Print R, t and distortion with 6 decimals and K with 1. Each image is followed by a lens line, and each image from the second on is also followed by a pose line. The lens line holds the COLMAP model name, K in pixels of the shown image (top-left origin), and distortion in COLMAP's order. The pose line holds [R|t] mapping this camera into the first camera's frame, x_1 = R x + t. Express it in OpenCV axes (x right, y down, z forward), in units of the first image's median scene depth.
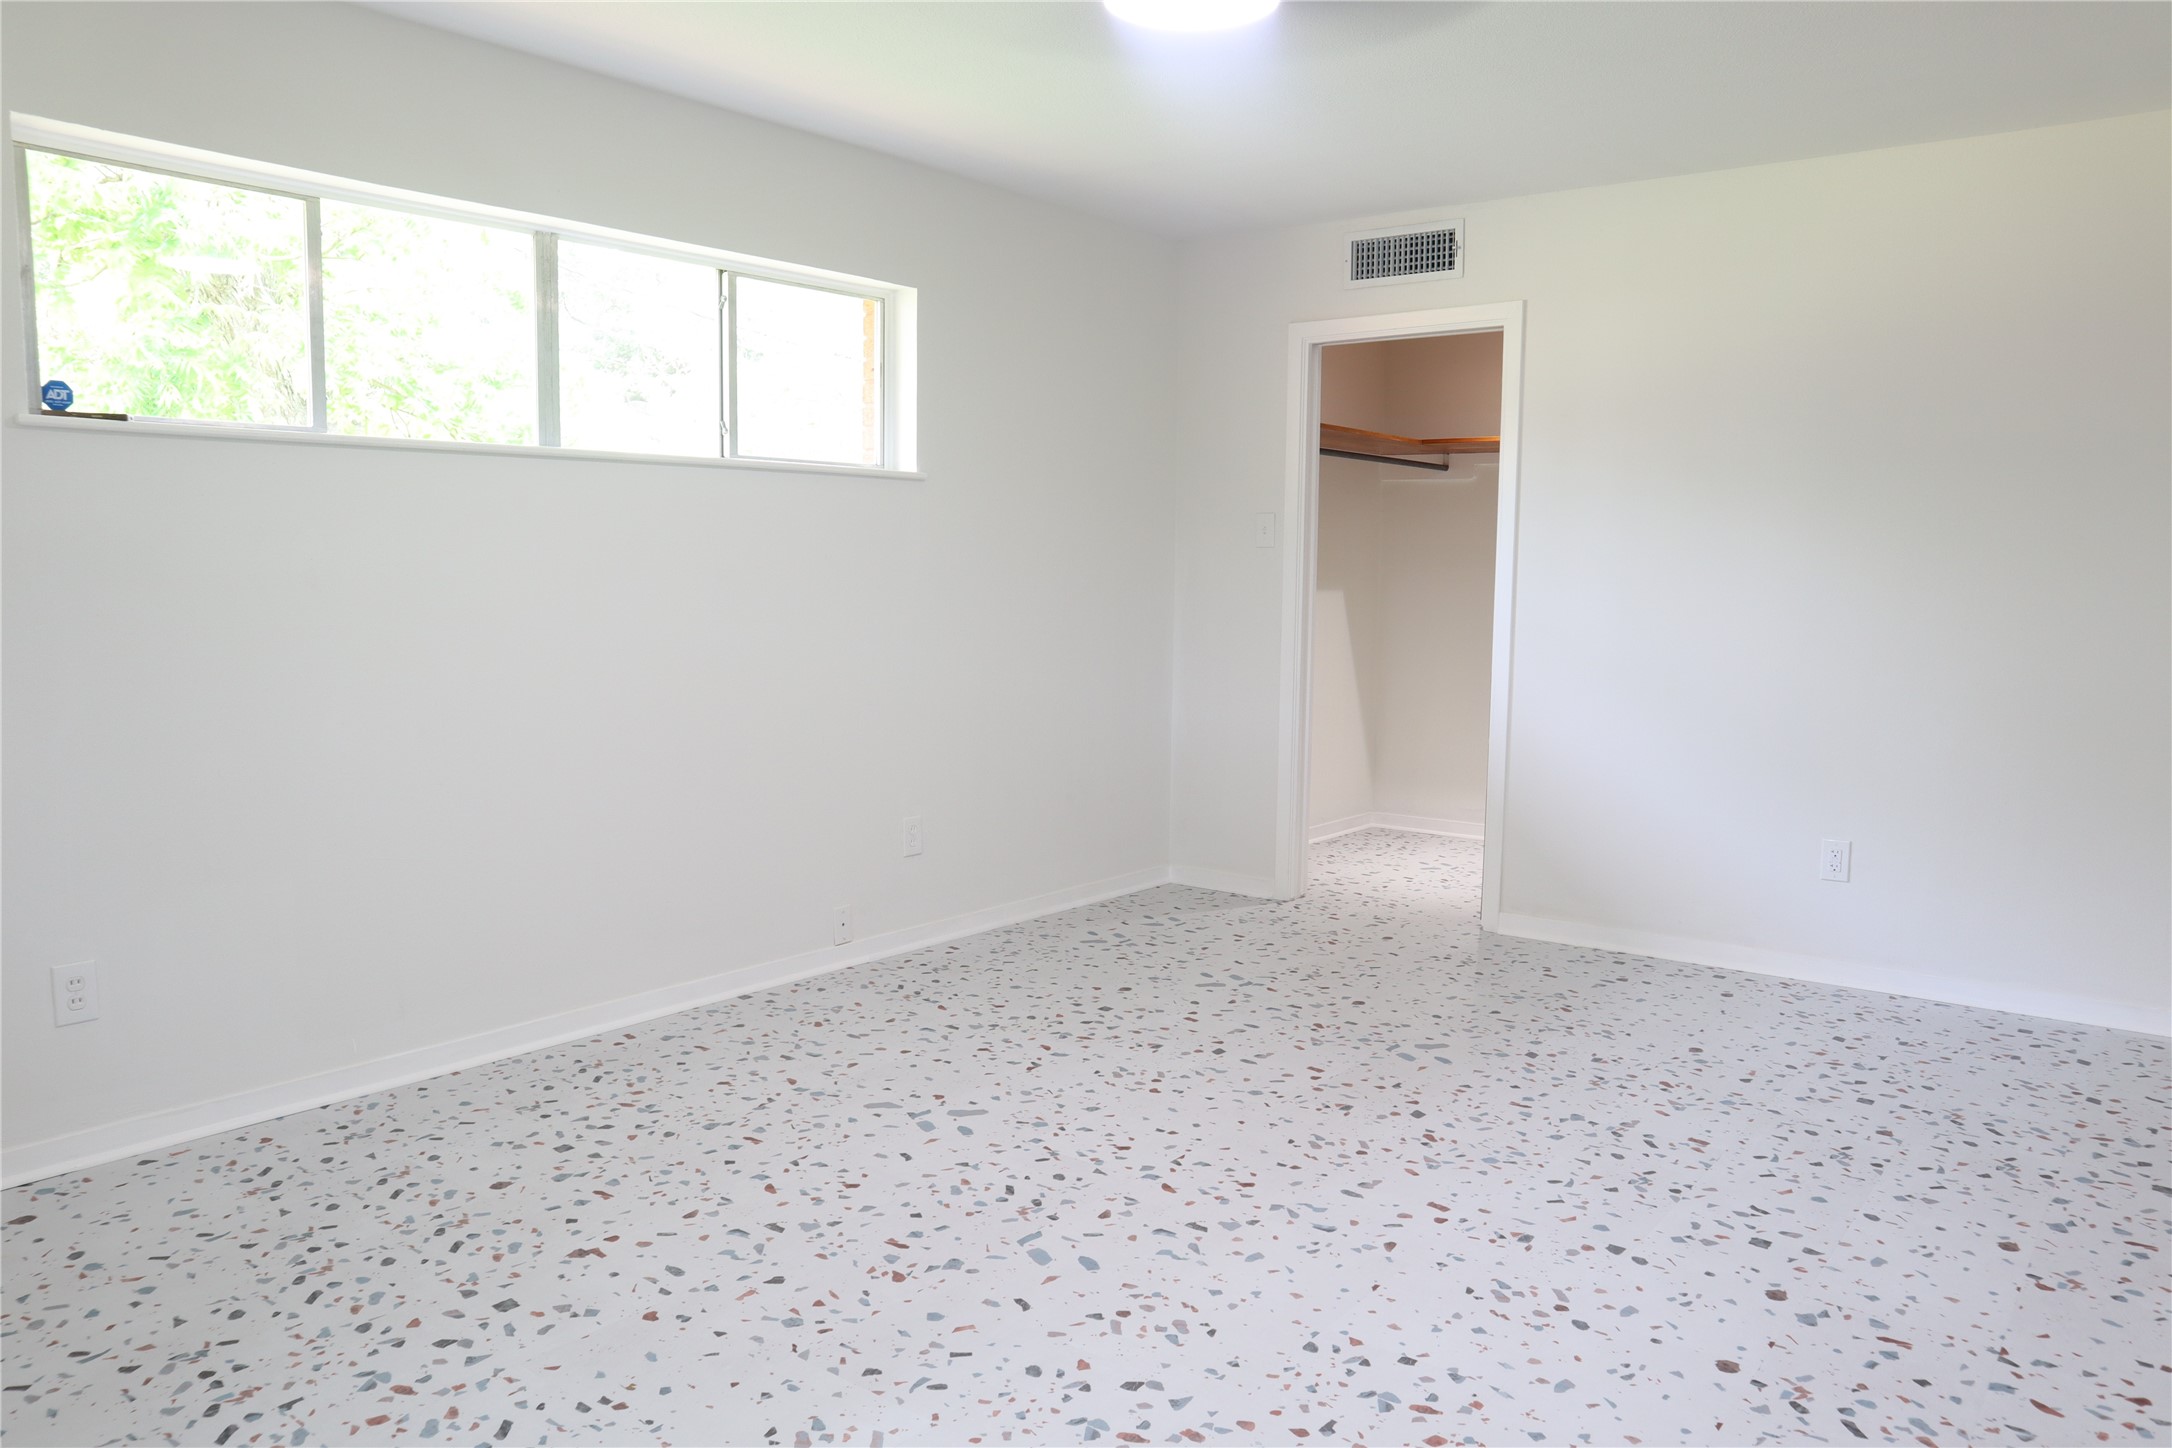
lens RADIAL K [[1536.0, 0, 1054.7], [0, 1536.0, 754.7], [0, 0, 1]] dist [-0.116075, 0.074705]
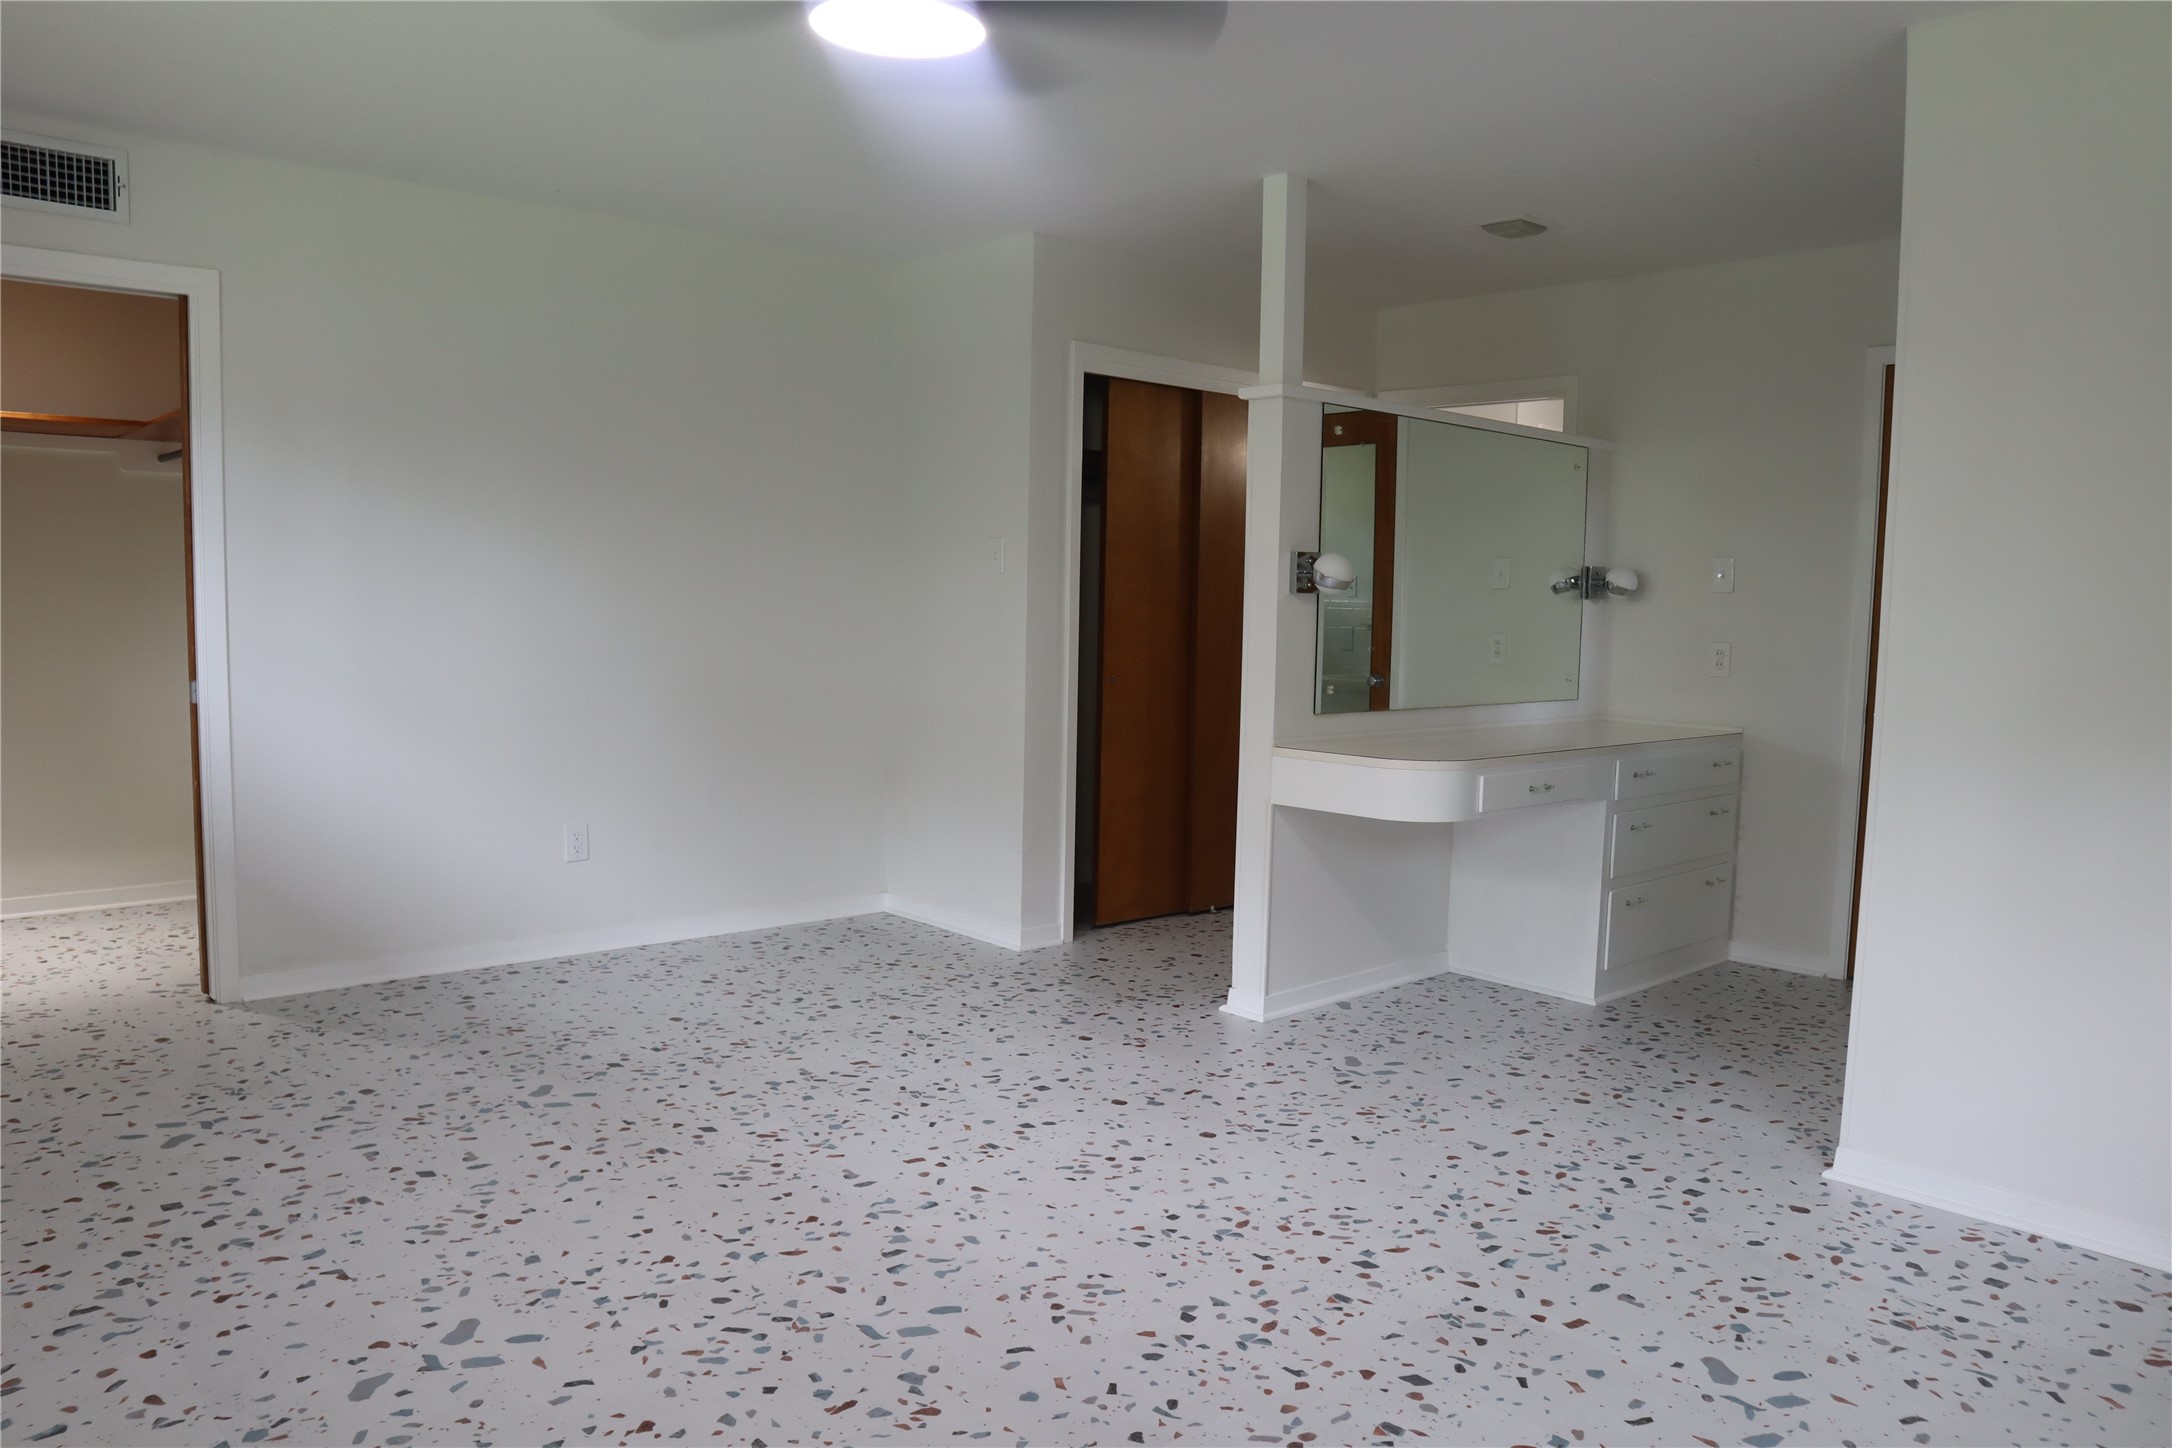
lens RADIAL K [[1536.0, 0, 1123.7], [0, 1536.0, 739.0], [0, 0, 1]] dist [-0.116075, 0.074705]
pose [[0.147691, -0.094051, 0.984552, -0.797956], [0.100718, 0.991723, 0.079628, -0.084292], [-0.983892, 0.087402, 0.155942, 0.640207]]
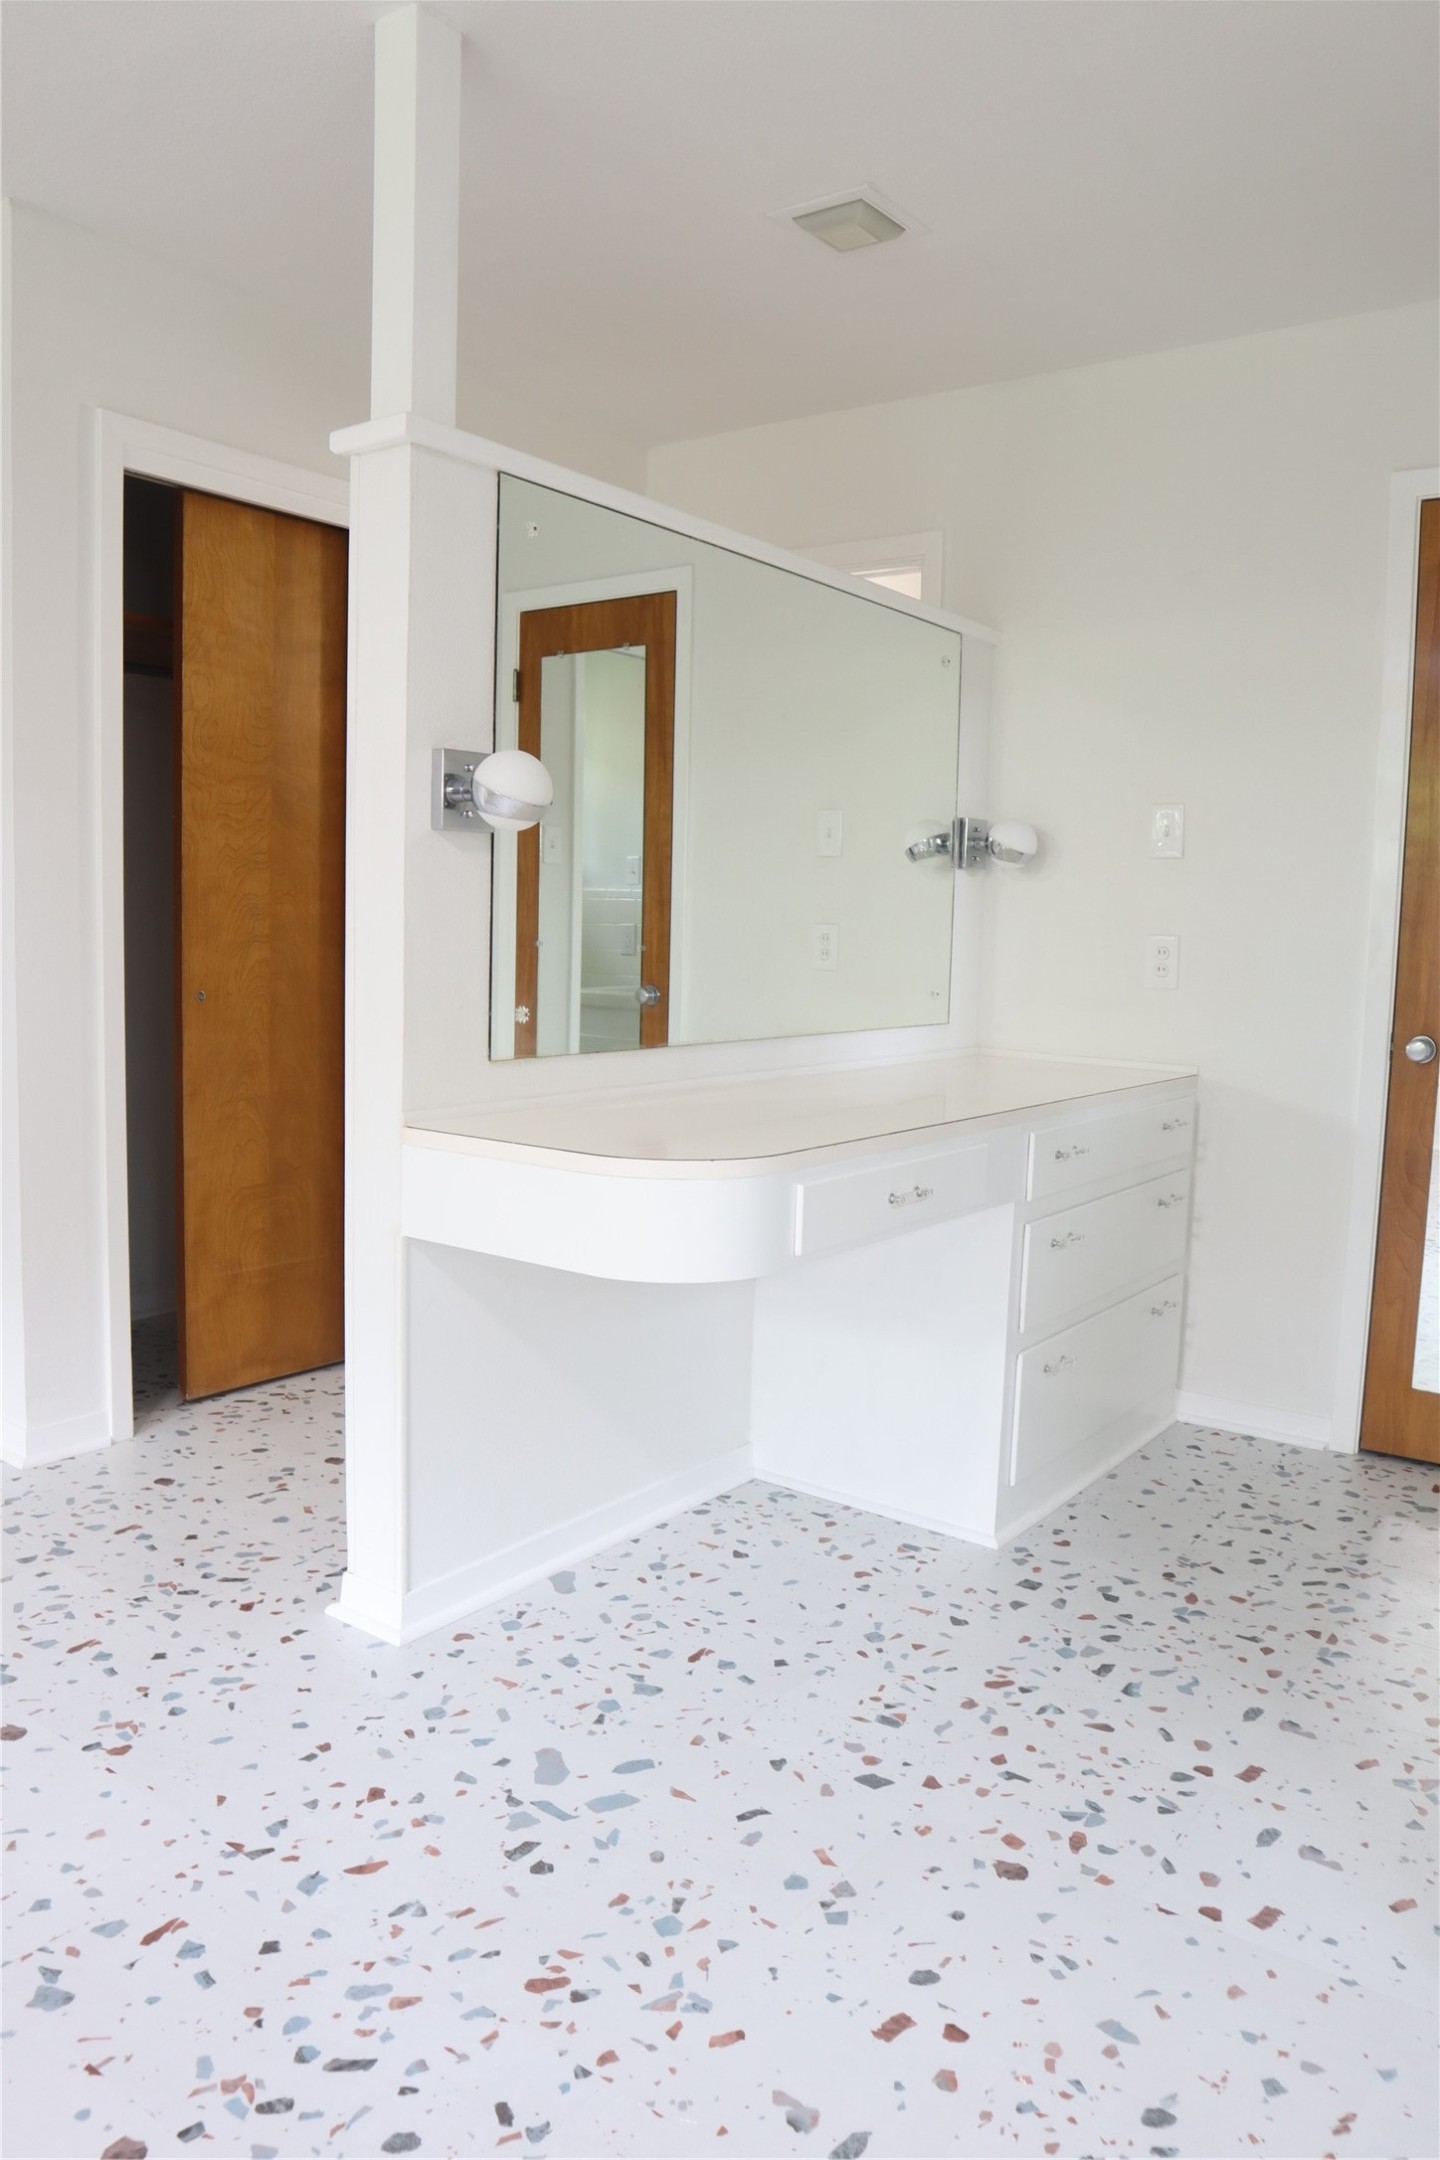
lens RADIAL K [[1527.5, 0, 770.0], [0, 1527.5, 1080.3], [0, 0, 1]] dist [-0.116075, 0.074705]
pose [[-0.056641, -0.113142, 0.991963, -0.063375], [0.092358, 0.988704, 0.118044, -0.039019], [-0.994114, 0.098302, -0.045552, 0.578216]]
